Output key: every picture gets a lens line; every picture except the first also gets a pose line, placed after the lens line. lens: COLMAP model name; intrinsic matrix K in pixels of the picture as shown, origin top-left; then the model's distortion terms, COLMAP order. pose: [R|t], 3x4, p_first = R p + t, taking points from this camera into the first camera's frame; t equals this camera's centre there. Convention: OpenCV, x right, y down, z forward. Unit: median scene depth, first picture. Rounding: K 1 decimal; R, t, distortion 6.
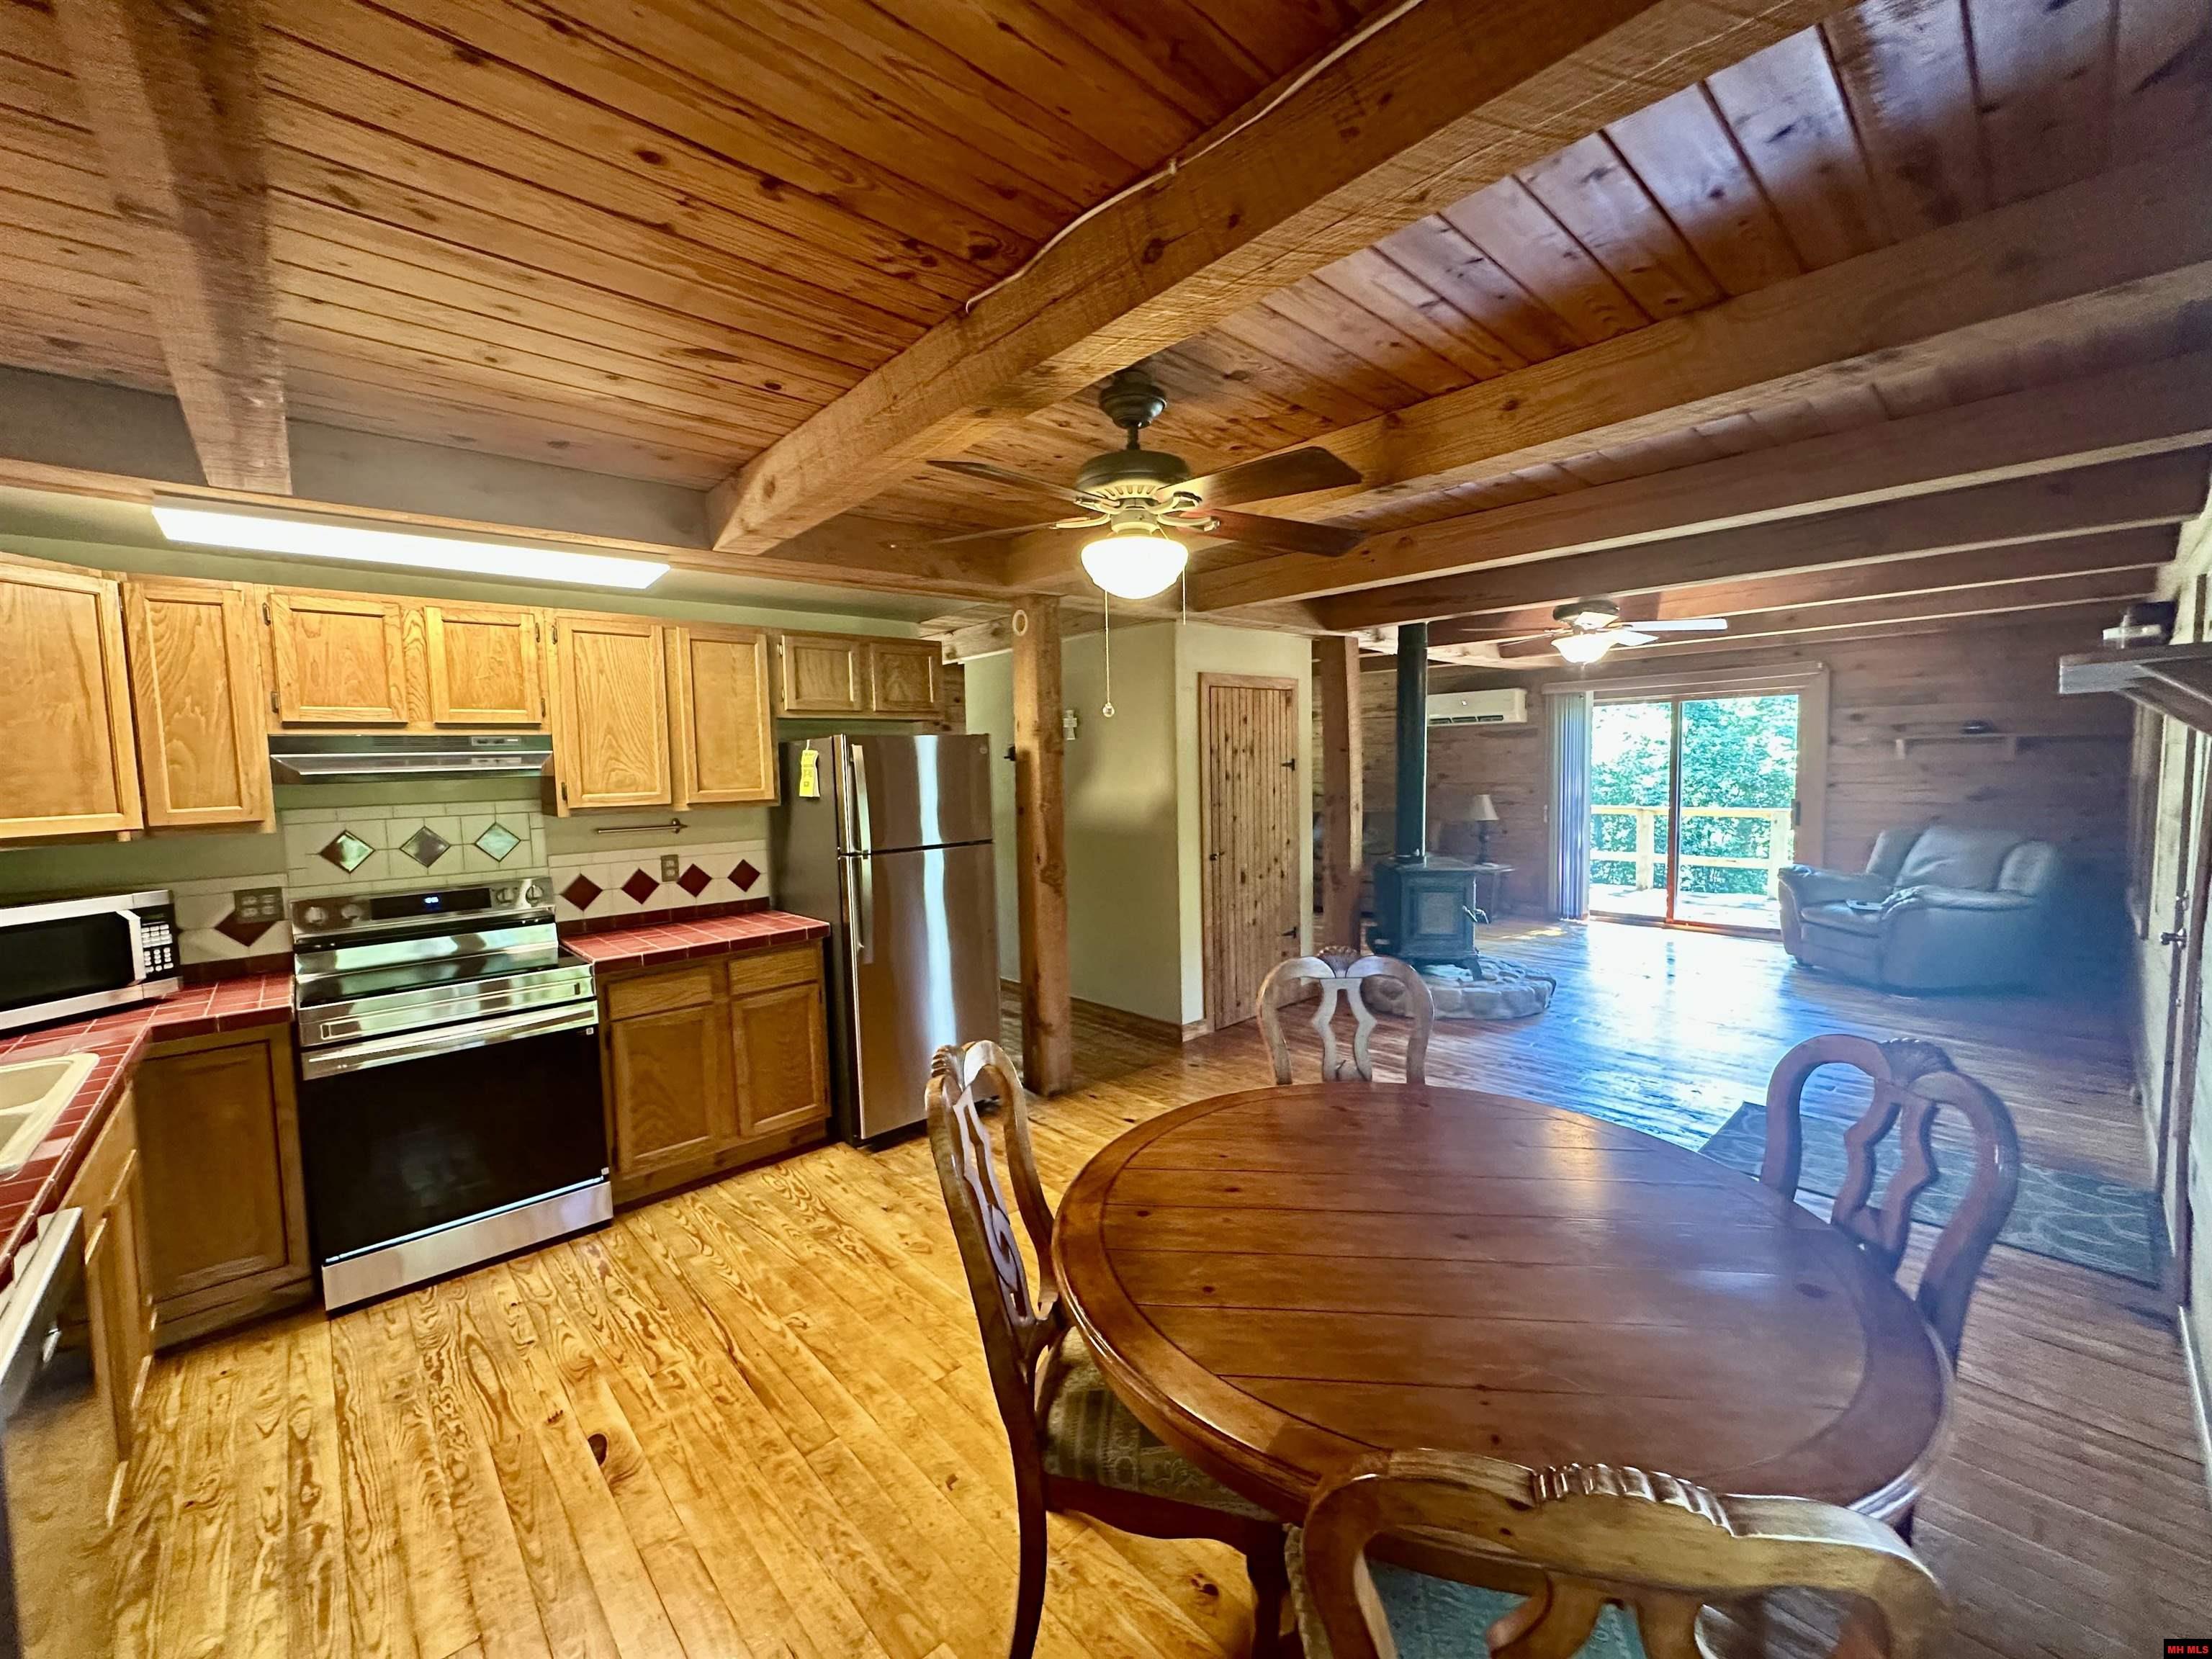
lens RADIAL K [[884.5, 0, 1107.2], [0, 884.5, 824.6], [0, 0, 1]] dist [-0.003034, 0.000782]
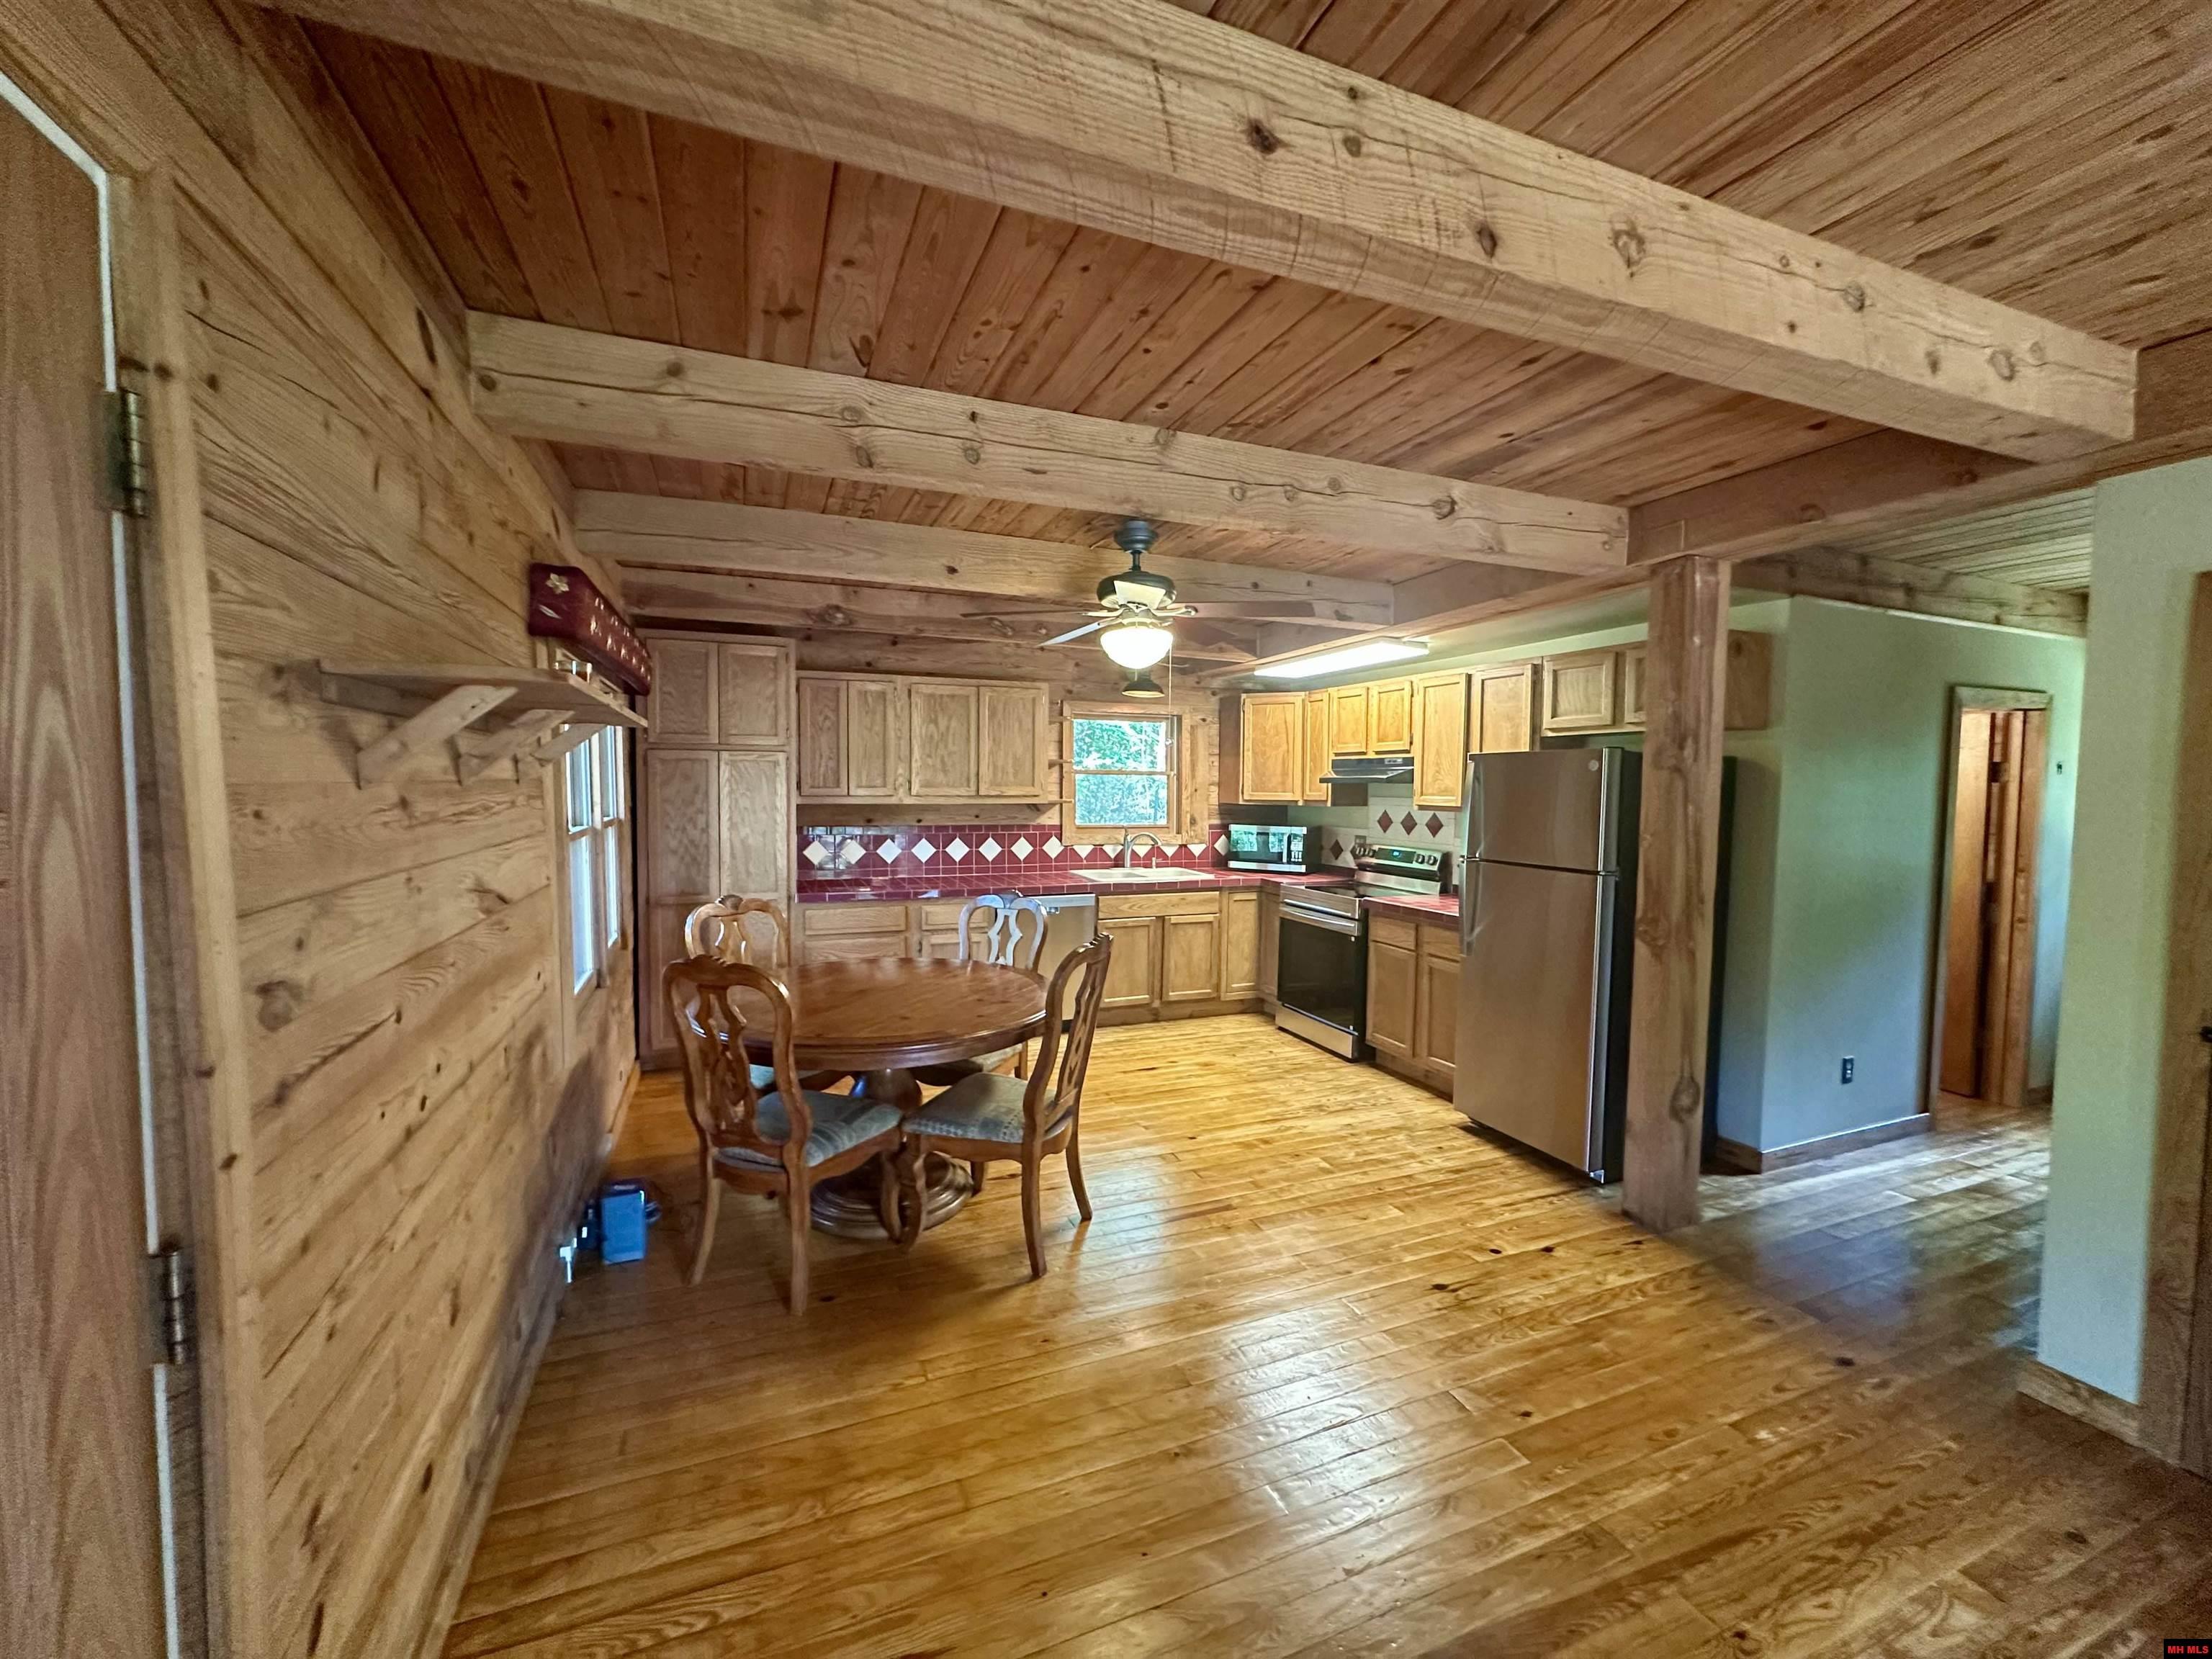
lens RADIAL K [[884.5, 0, 1106.6], [0, 884.5, 825.8], [0, 0, 1]] dist [-0.003034, 0.000782]
pose [[-0.345018, 0.064227, -0.936396, 0.629419], [-0.072079, 0.992897, 0.094660, -0.055469], [0.935824, 0.100154, -0.337938, 0.639087]]
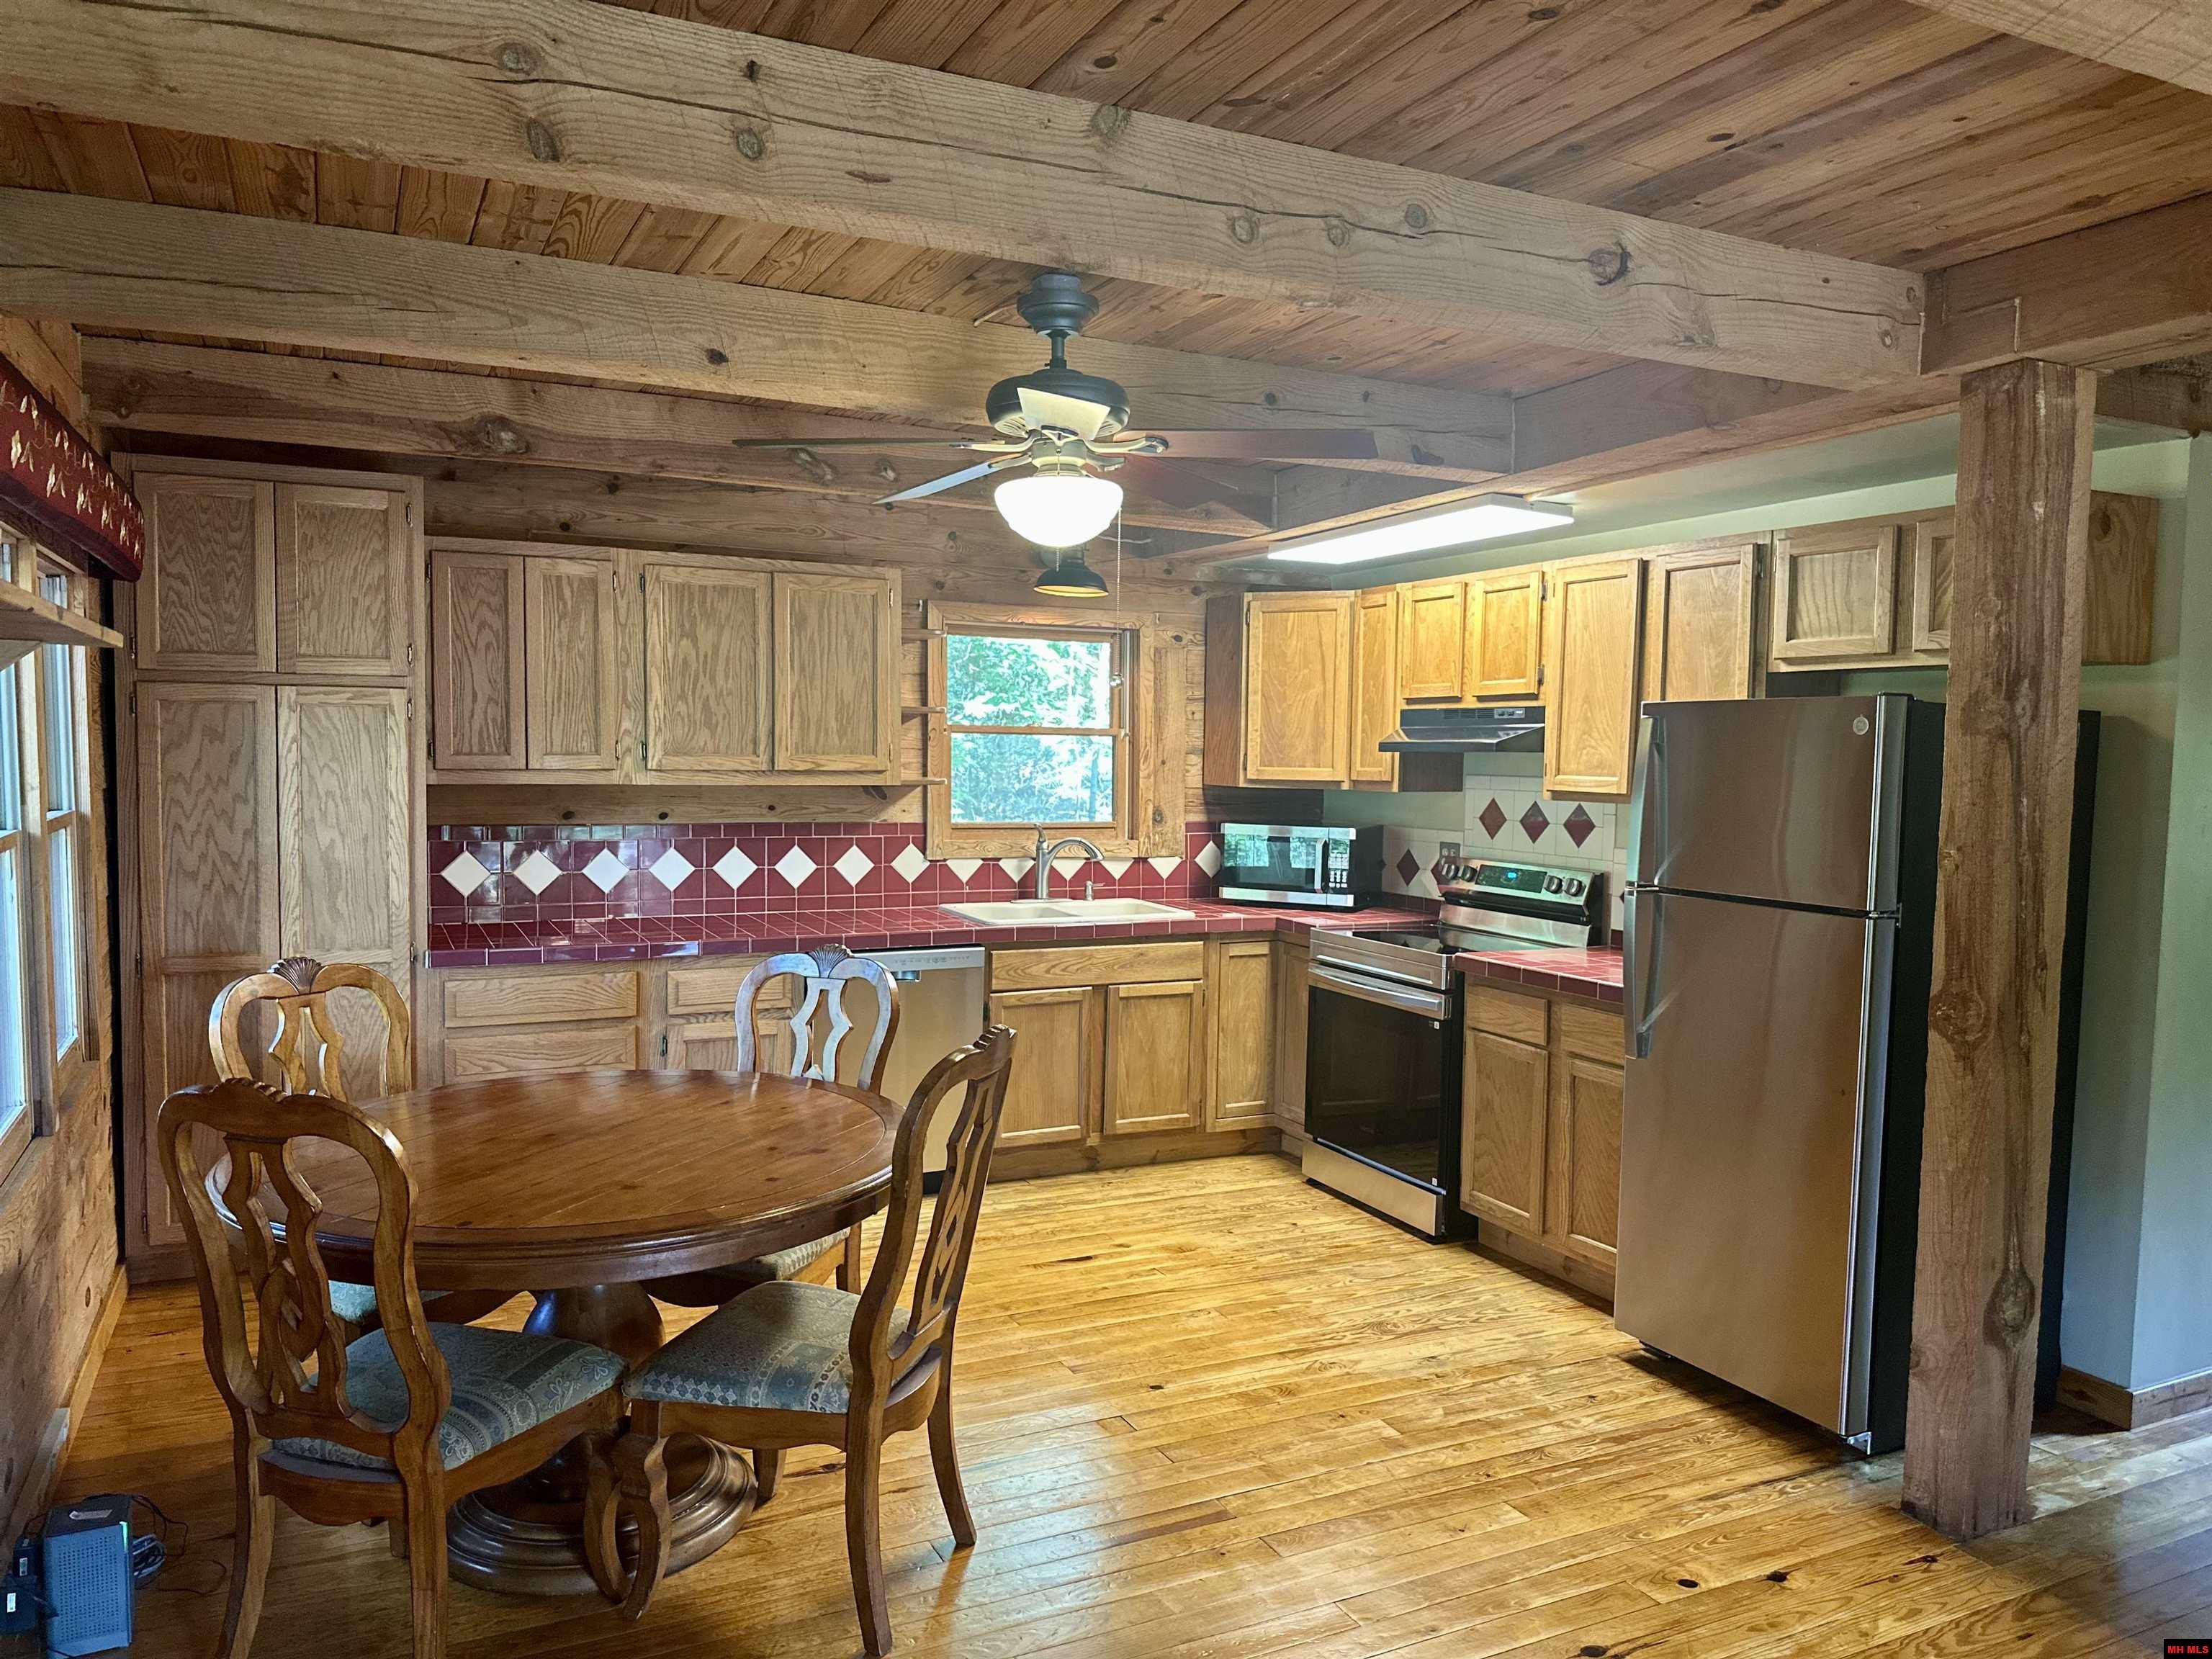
lens RADIAL K [[1548.3, 0, 1113.3], [0, 1548.3, 838.6], [0, 0, 1]] dist [0.054924, -0.069761]
pose [[-0.279837, 0.077815, -0.956889, 0.612352], [-0.080243, 0.991326, 0.104082, -0.060179], [0.956688, 0.105909, -0.271166, 0.633634]]
